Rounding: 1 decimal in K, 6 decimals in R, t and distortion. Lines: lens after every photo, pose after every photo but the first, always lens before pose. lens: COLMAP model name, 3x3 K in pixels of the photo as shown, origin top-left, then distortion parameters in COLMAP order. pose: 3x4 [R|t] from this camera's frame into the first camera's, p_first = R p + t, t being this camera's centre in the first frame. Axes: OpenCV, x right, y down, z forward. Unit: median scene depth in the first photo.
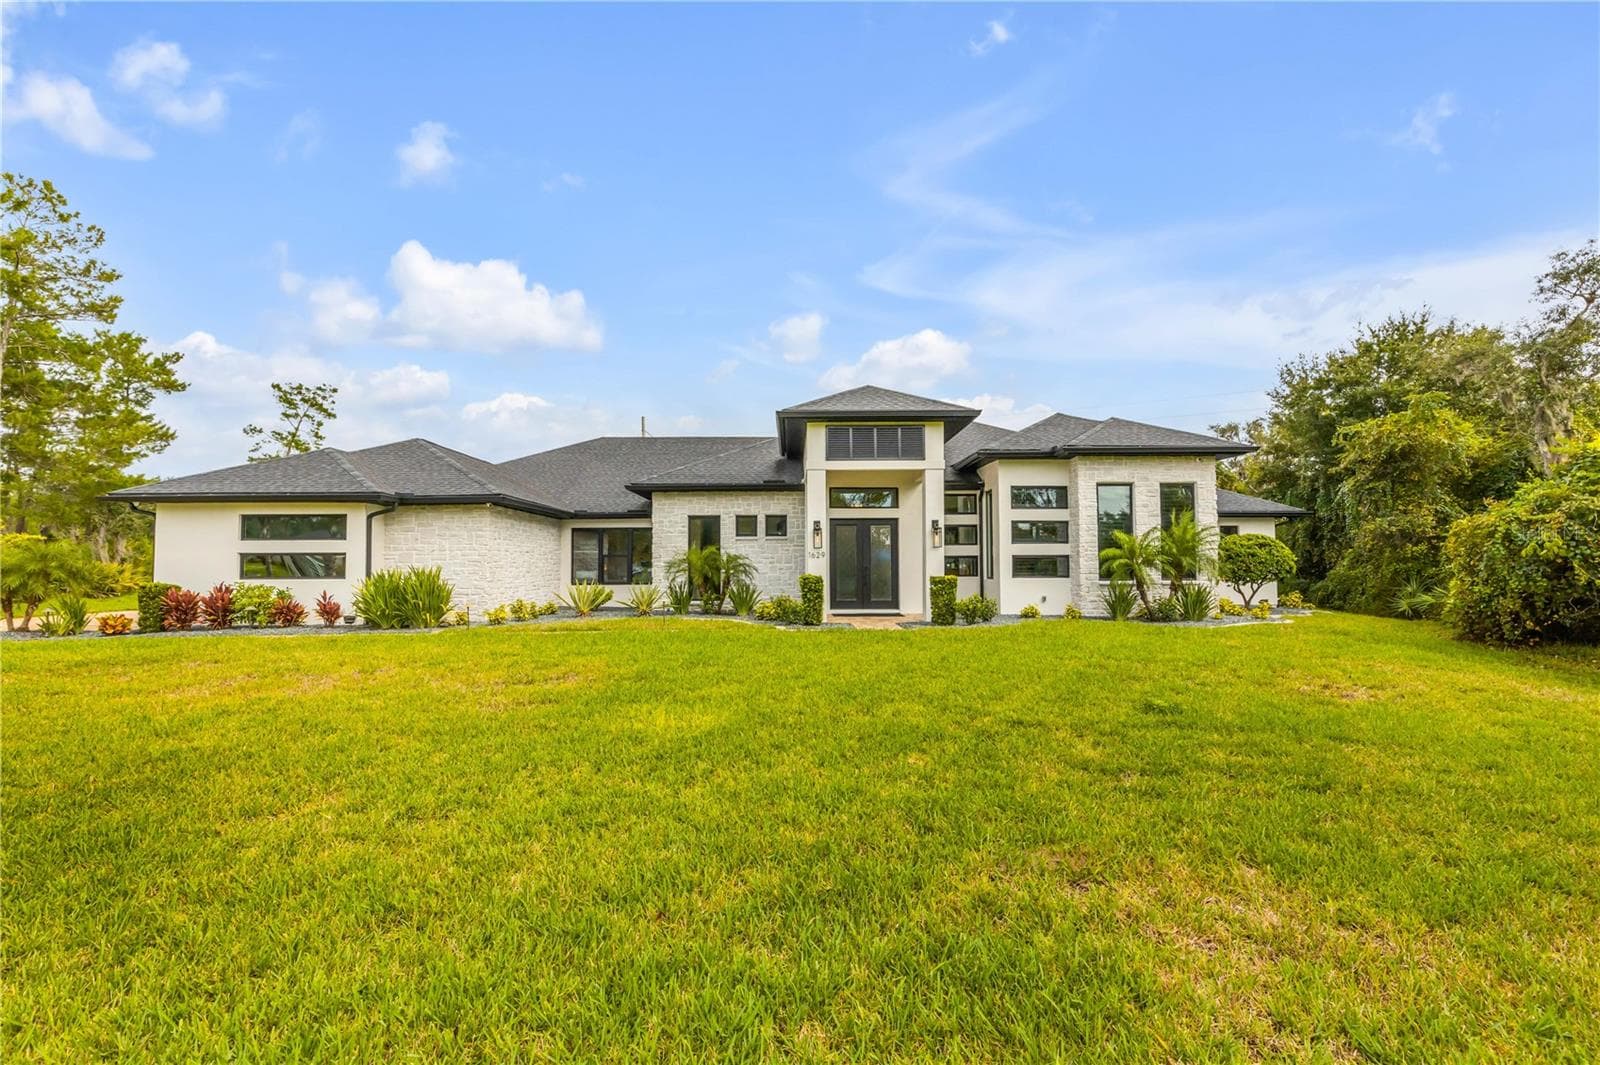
lens RADIAL K [[724.0, 0, 800.9], [0, 724.0, 535.6], [0, 0, 1]] dist [0.001502, -0.000301]
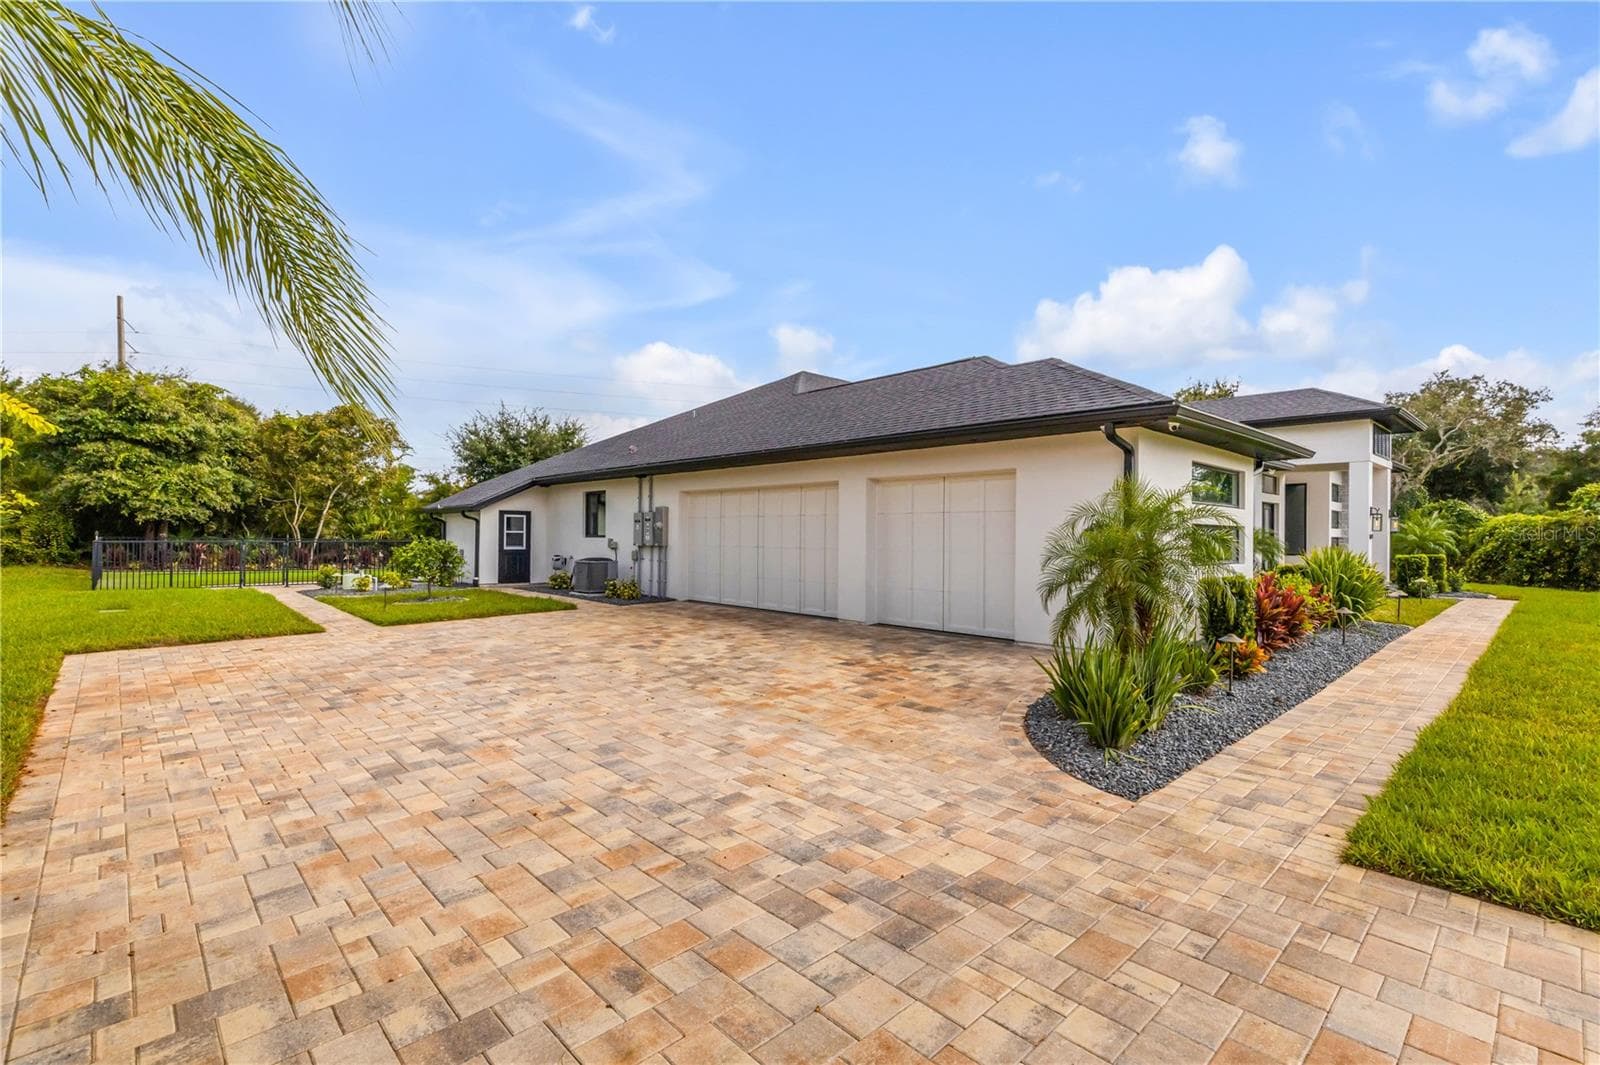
lens RADIAL K [[724.0, 0, 800.9], [0, 724.0, 535.6], [0, 0, 1]] dist [0.001502, -0.000301]
pose [[0.737409, 0.010281, 0.675369, -1.323784], [-0.039935, 0.998799, 0.028398, 0.028168], [-0.674265, -0.047912, 0.736933, 0.711003]]
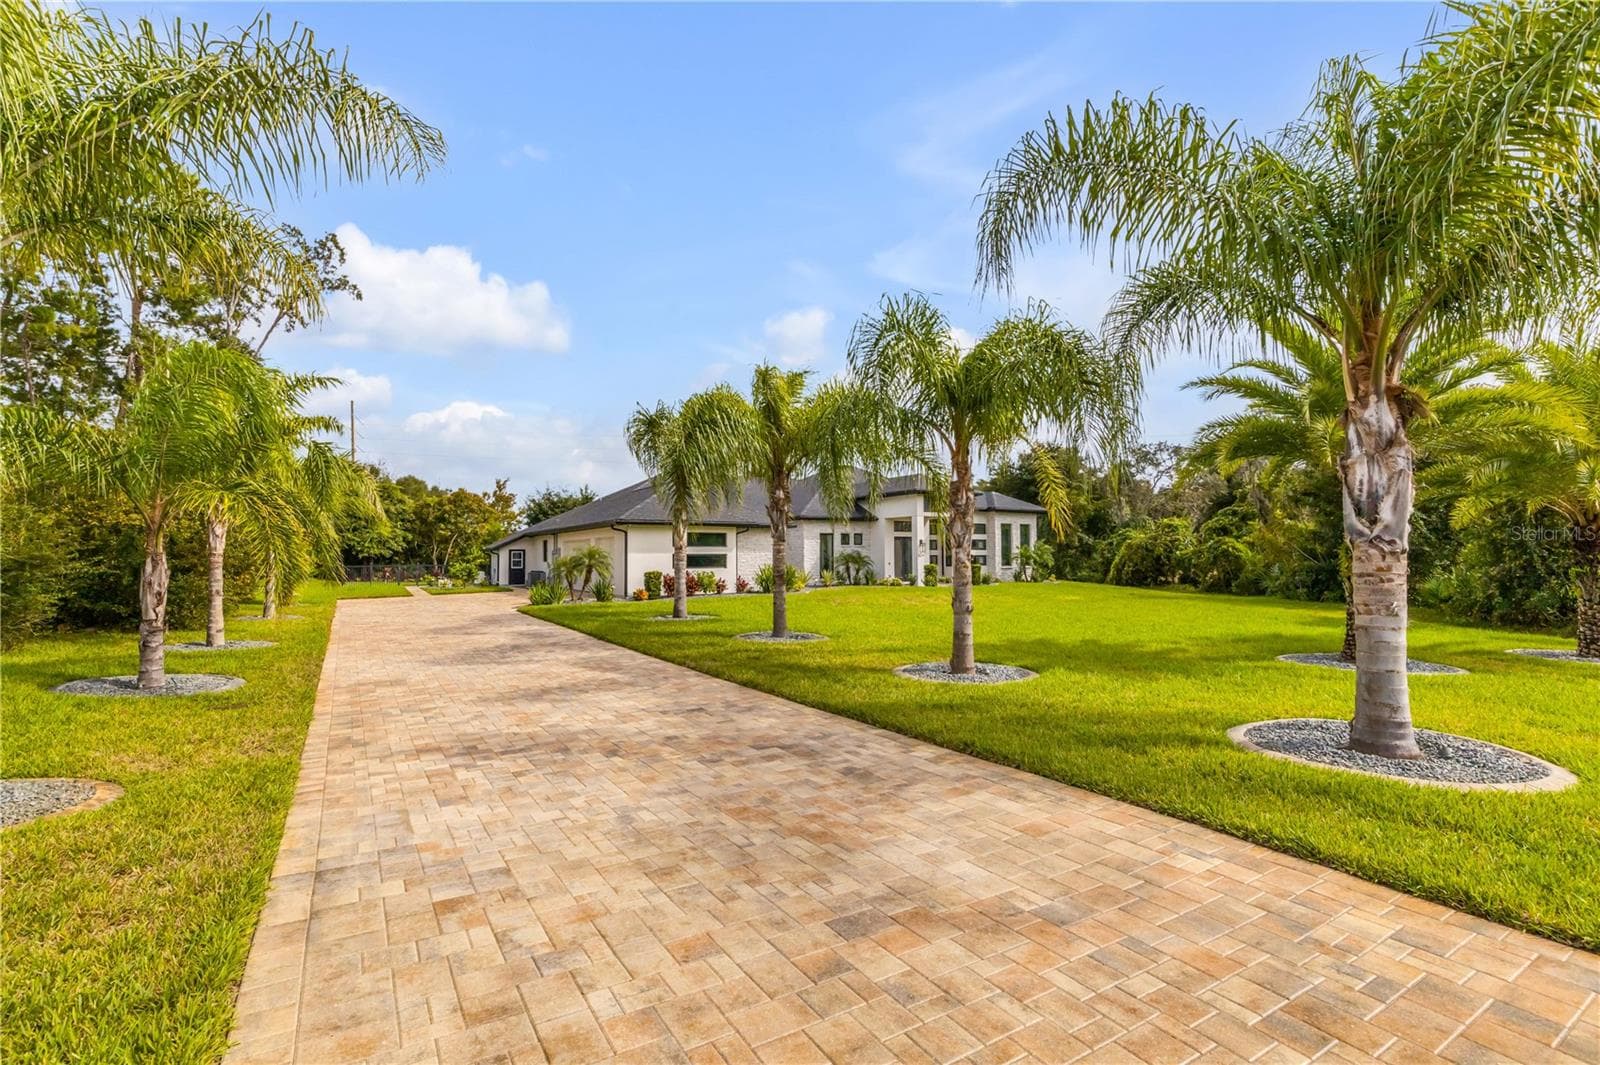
lens RADIAL K [[724.0, 0, 800.9], [0, 724.0, 535.6], [0, 0, 1]] dist [0.001502, -0.000301]
pose [[0.855076, 0.014465, 0.518300, -1.317062], [-0.018715, 0.999820, 0.002971, -0.029968], [-0.518164, -0.012240, 0.855194, -0.626130]]
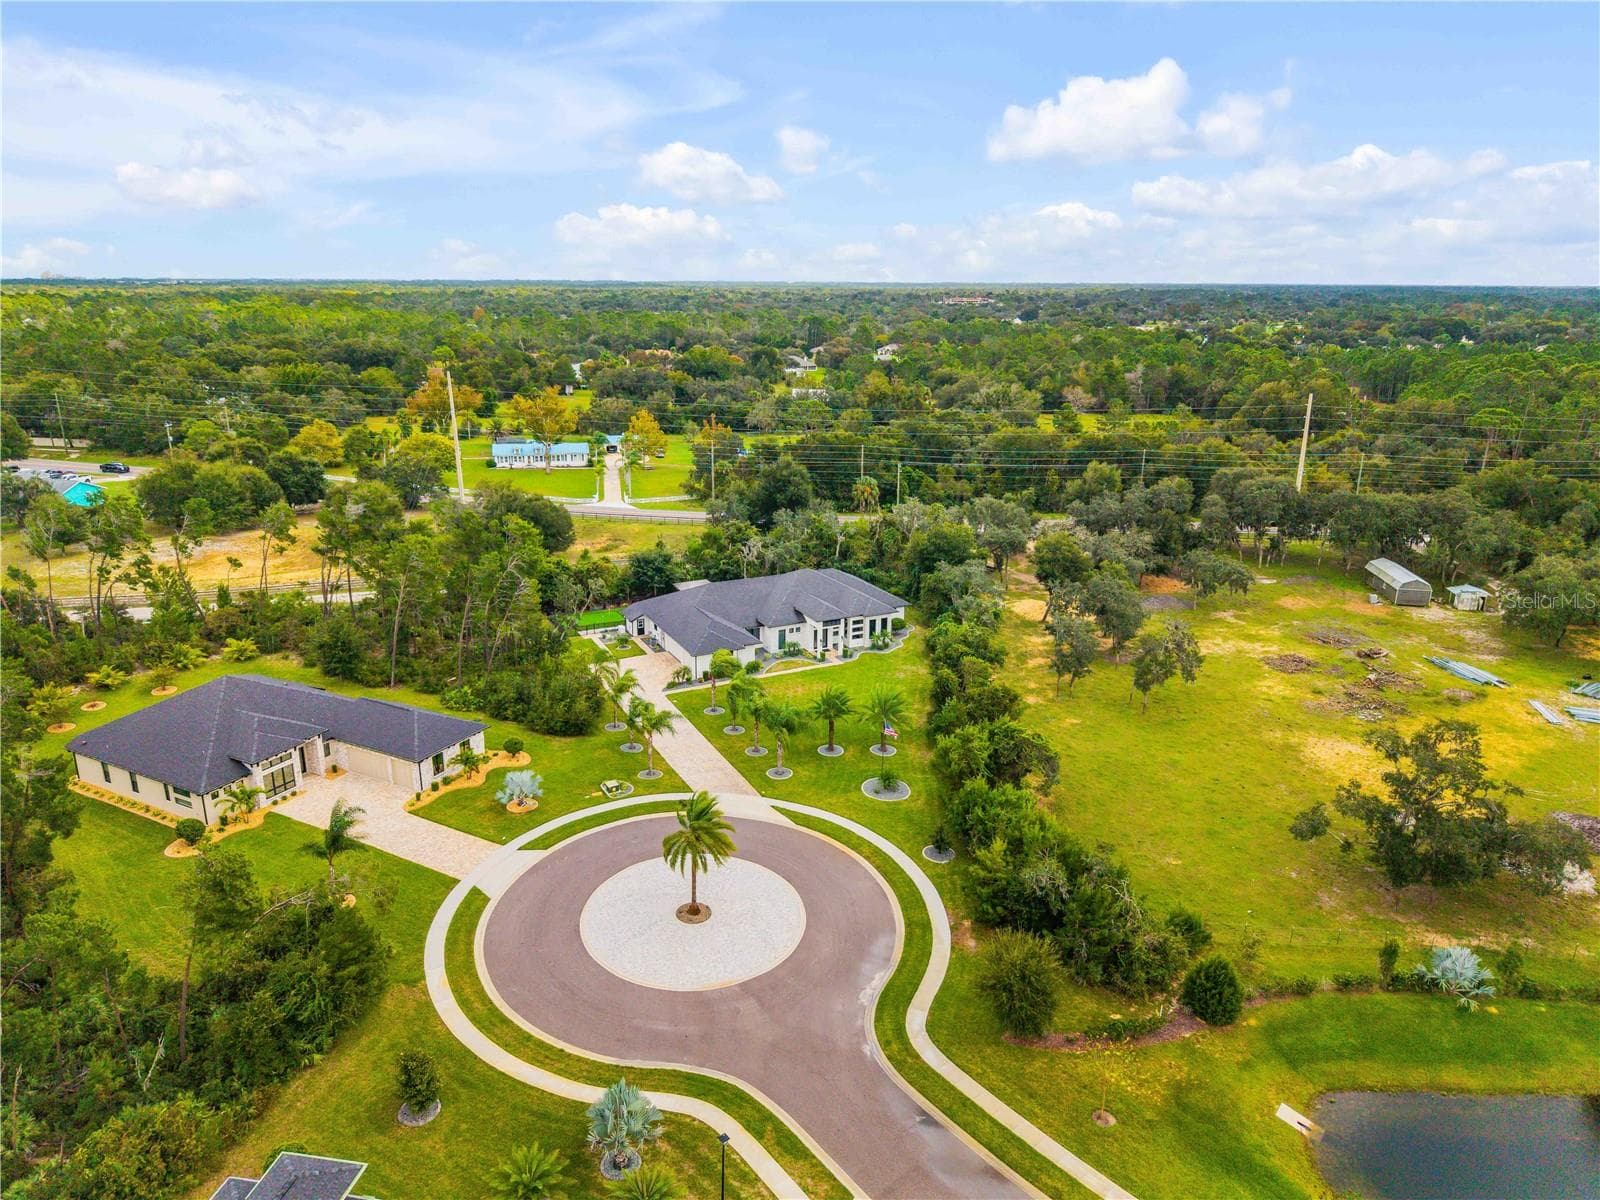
lens RADIAL K [[1087.2, 0, 809.8], [0, 1087.2, 600.0], [0, 0, 1]] dist [-0.002858, -0.001525]
pose [[0.902656, -0.112217, 0.415474, -2.890695], [-0.029655, 0.946893, 0.320179, -2.469934], [-0.429339, -0.301332, 0.851391, -4.856254]]
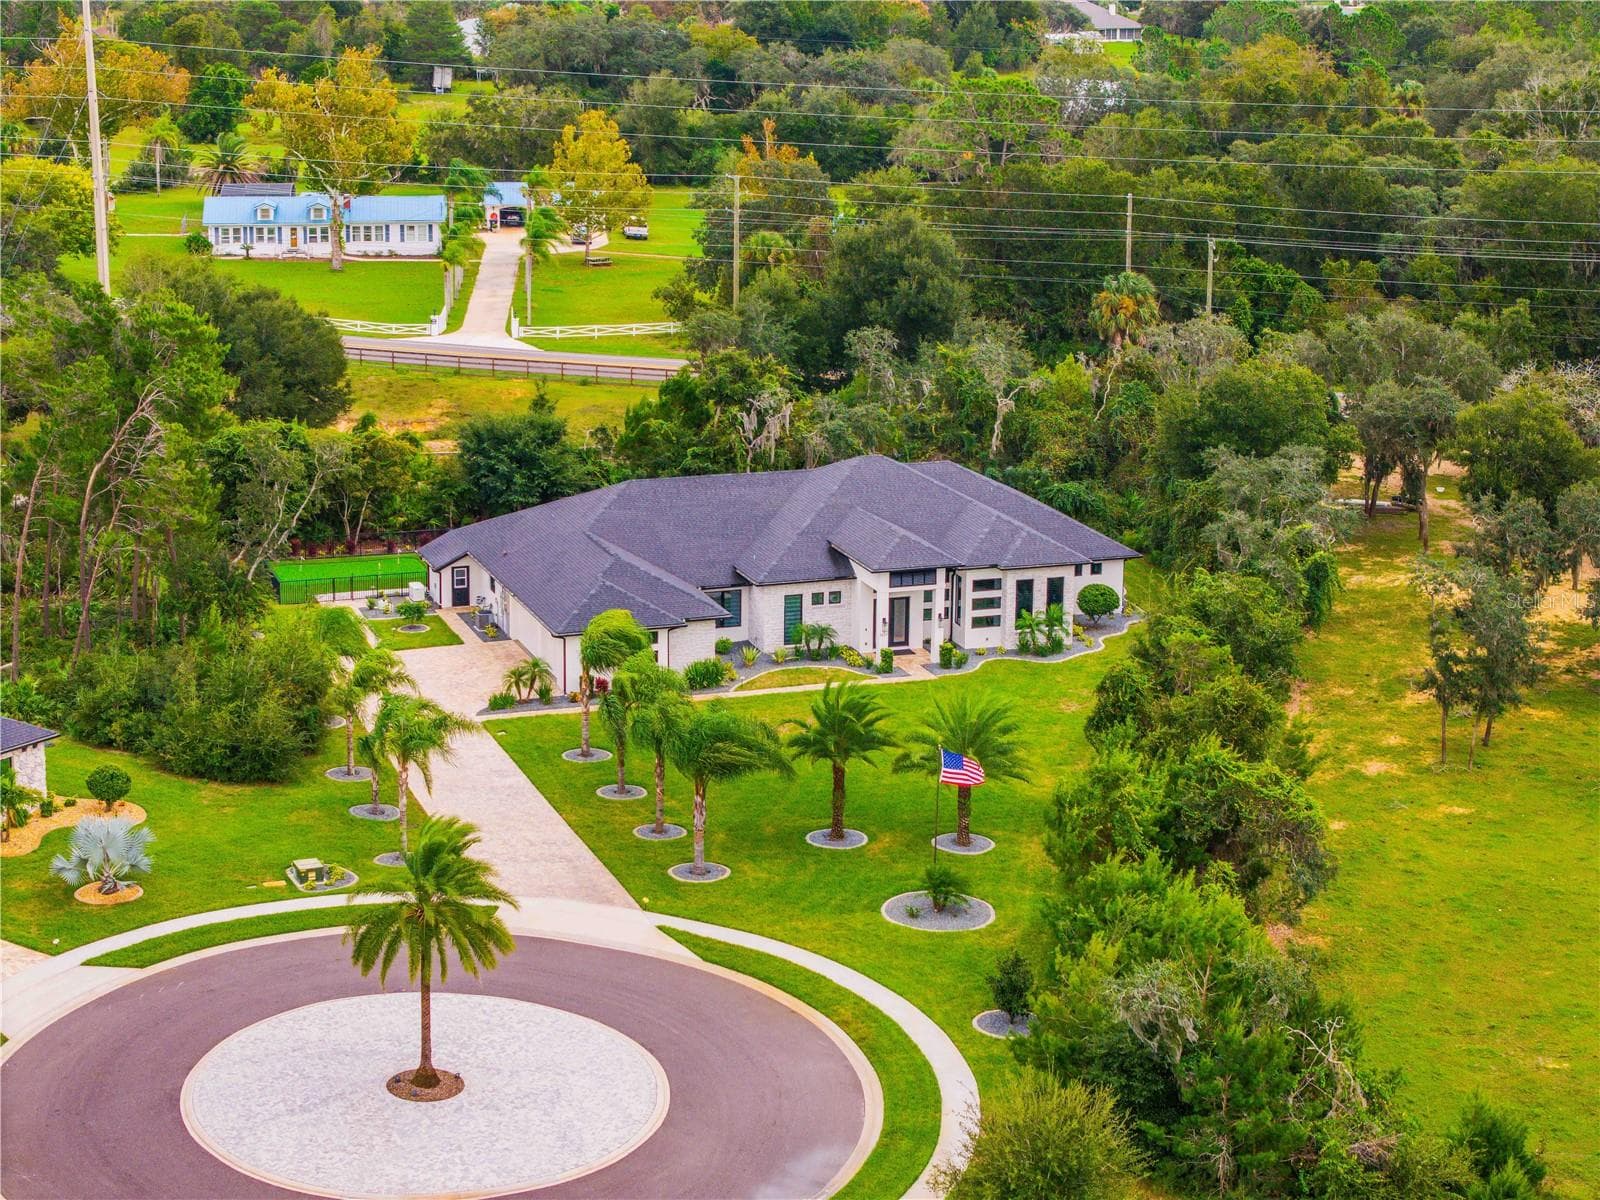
lens RADIAL K [[3310.2, 0, 798.6], [0, 3310.2, 542.1], [0, 0, 1]] dist [-0.785000, 6.415548]
pose [[0.950430, -0.059518, 0.305190, -2.751357], [-0.024176, 0.964393, 0.263366, -2.423374], [-0.309998, -0.257689, 0.915149, -6.672794]]
